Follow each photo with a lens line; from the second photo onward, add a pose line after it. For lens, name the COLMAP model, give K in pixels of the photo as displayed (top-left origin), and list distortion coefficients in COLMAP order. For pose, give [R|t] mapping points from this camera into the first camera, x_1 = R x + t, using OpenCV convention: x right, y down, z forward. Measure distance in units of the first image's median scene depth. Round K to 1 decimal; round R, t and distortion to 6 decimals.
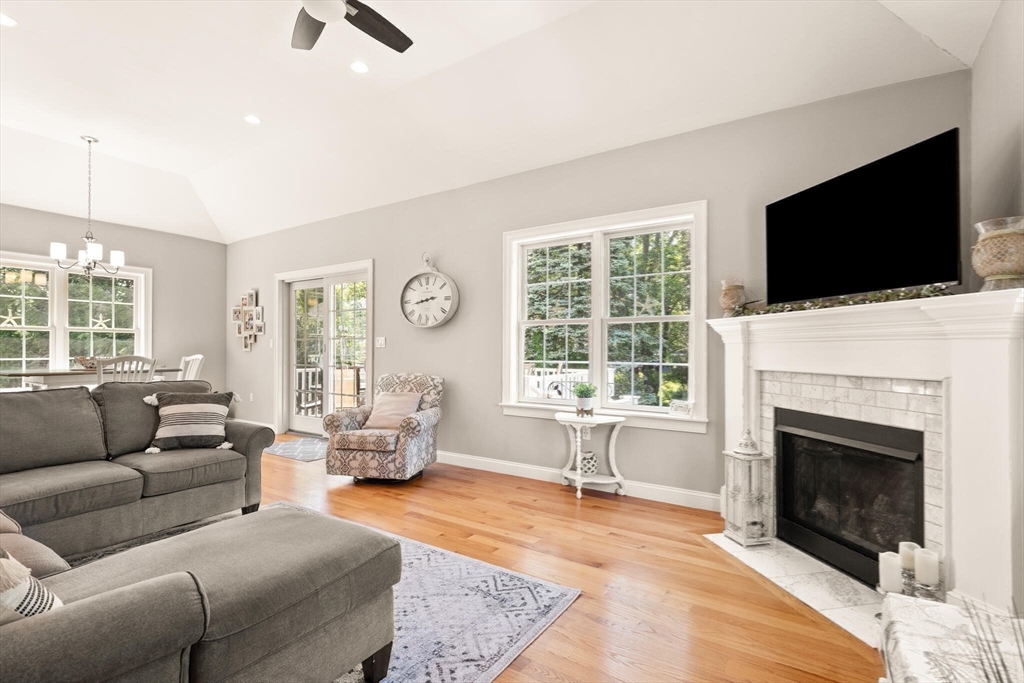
lens RADIAL K [[468.6, 0, 512.8], [0, 468.6, 341.0], [0, 0, 1]] dist [0.002072, 0.000296]
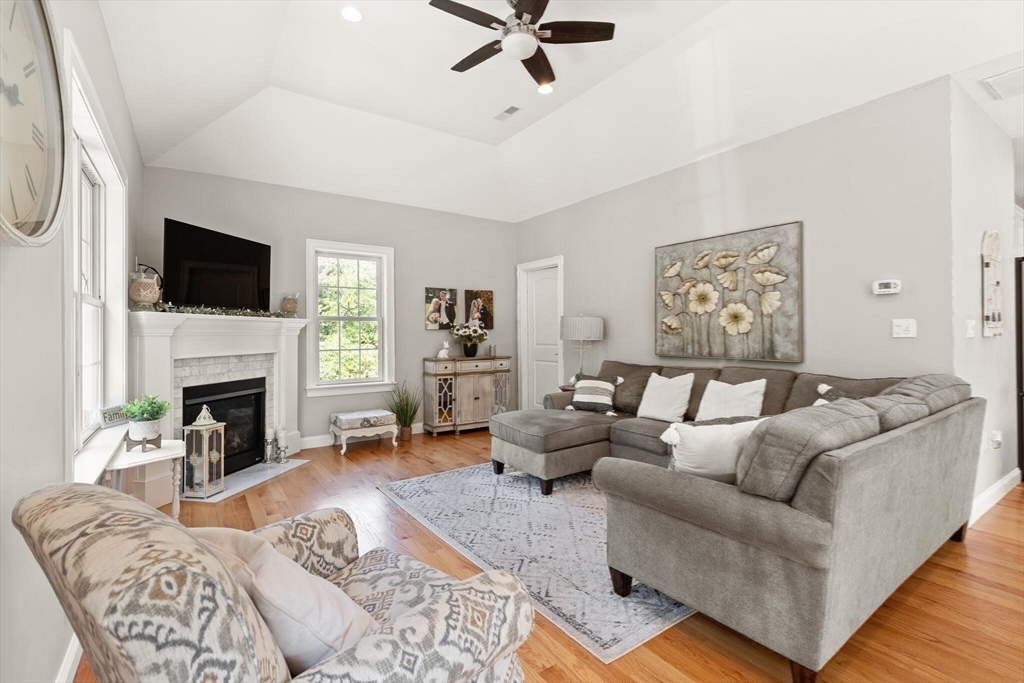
lens RADIAL K [[468.6, 0, 512.8], [0, 468.6, 341.0], [0, 0, 1]] dist [0.002072, 0.000296]
pose [[-0.926535, 0.004257, 0.376185, -0.803678], [0.003975, 0.999991, -0.001526, 0.025101], [-0.376188, 0.000082, -0.926543, 2.034053]]
